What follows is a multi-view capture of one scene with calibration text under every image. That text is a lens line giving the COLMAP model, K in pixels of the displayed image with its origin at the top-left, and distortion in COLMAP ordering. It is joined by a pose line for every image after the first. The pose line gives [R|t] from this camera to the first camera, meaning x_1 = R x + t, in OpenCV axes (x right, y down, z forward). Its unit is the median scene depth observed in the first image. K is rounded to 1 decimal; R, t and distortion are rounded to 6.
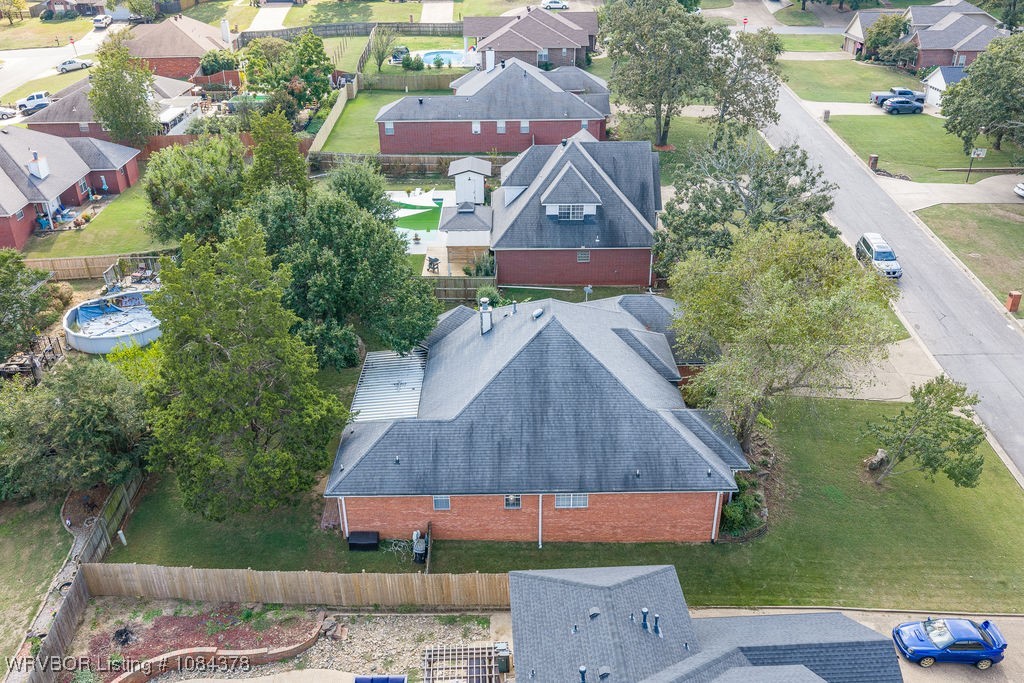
lens RADIAL K [[846.2, 0, 512.0], [0, 846.2, 341.5], [0, 0, 1]] dist [0.028039, -0.042543]
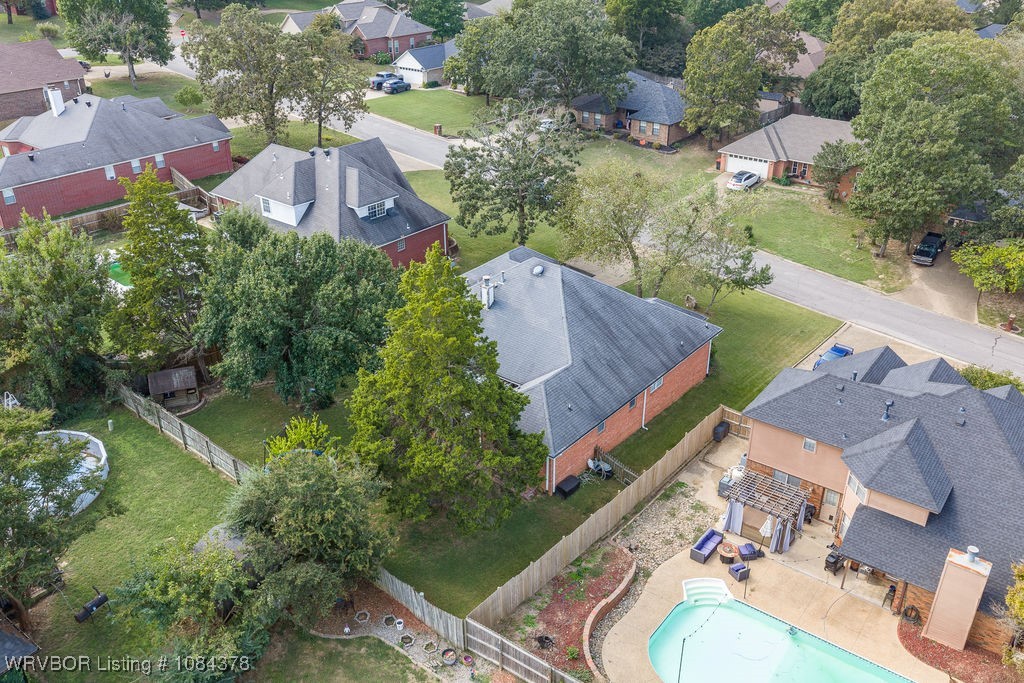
lens RADIAL K [[846.2, 0, 512.0], [0, 846.2, 341.5], [0, 0, 1]] dist [0.028039, -0.042543]
pose [[0.644891, -0.351430, 0.678684, -0.647243], [0.354542, 0.924242, 0.141694, -0.094883], [-0.677064, 0.149245, 0.720632, 0.135277]]
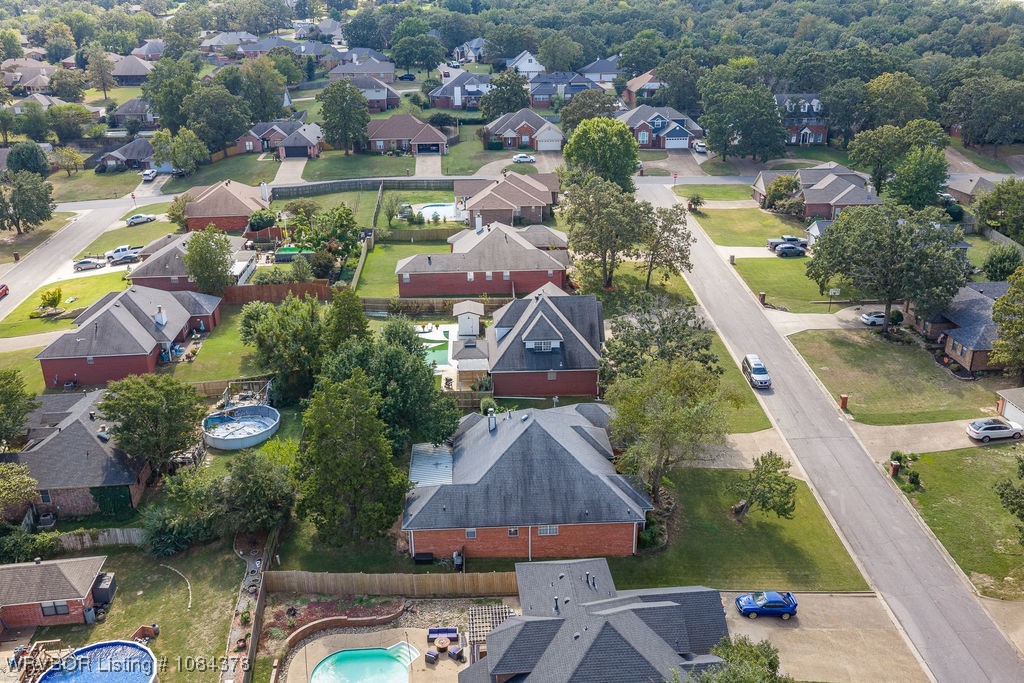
lens RADIAL K [[846.2, 0, 512.0], [0, 846.2, 341.5], [0, 0, 1]] dist [0.028039, -0.042543]
pose [[0.999228, -0.015997, 0.035879, -0.038273], [0.019807, 0.993902, -0.108476, -0.002421], [-0.033925, 0.109103, 0.993451, -0.484470]]
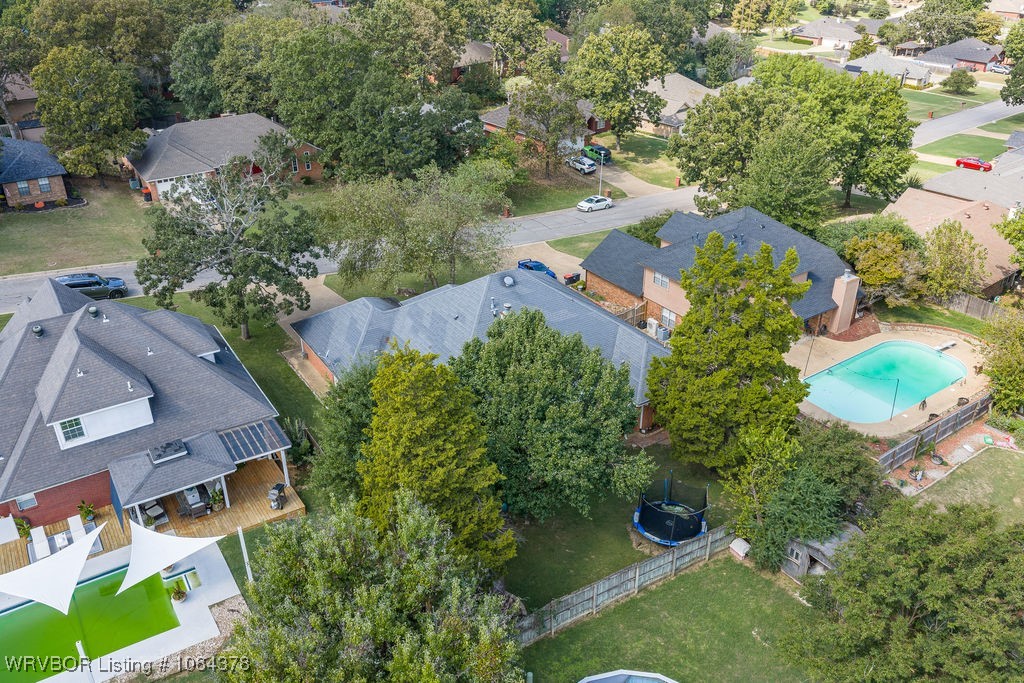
lens RADIAL K [[846.2, 0, 512.0], [0, 846.2, 341.5], [0, 0, 1]] dist [0.028039, -0.042543]
pose [[-0.524230, -0.404891, 0.749164, -0.705939], [0.398736, 0.660633, 0.636061, -0.575989], [-0.752458, 0.632161, -0.184879, 0.981539]]
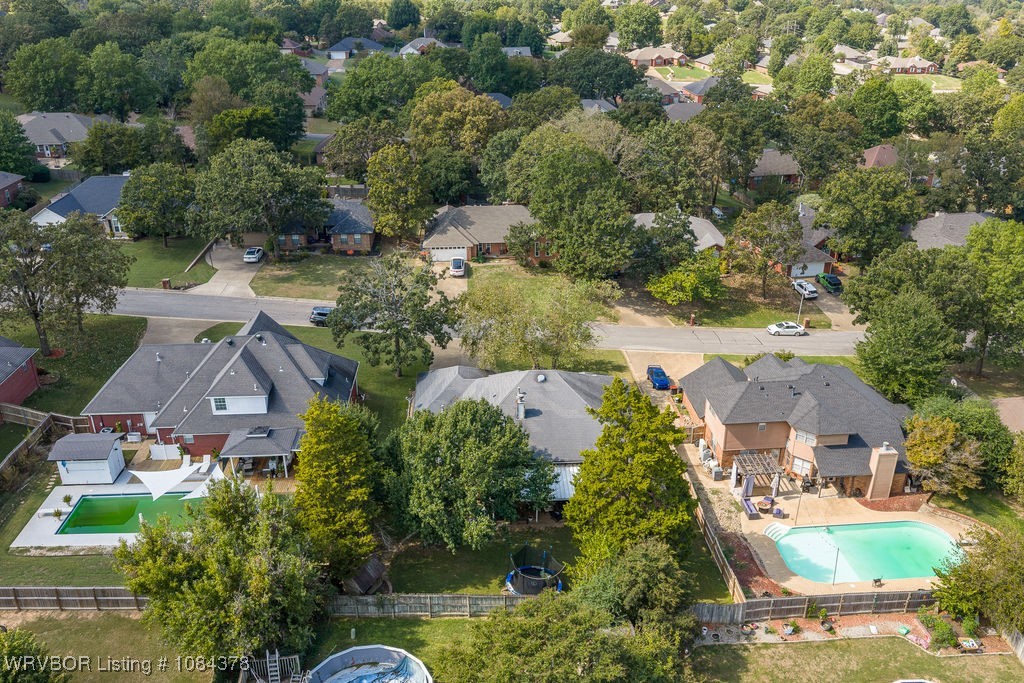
lens RADIAL K [[846.2, 0, 512.0], [0, 846.2, 341.5], [0, 0, 1]] dist [0.028039, -0.042543]
pose [[-0.028340, -0.415131, 0.909320, -1.059094], [0.467415, 0.798603, 0.379153, -0.549362], [-0.883584, 0.435775, 0.171405, 0.574436]]
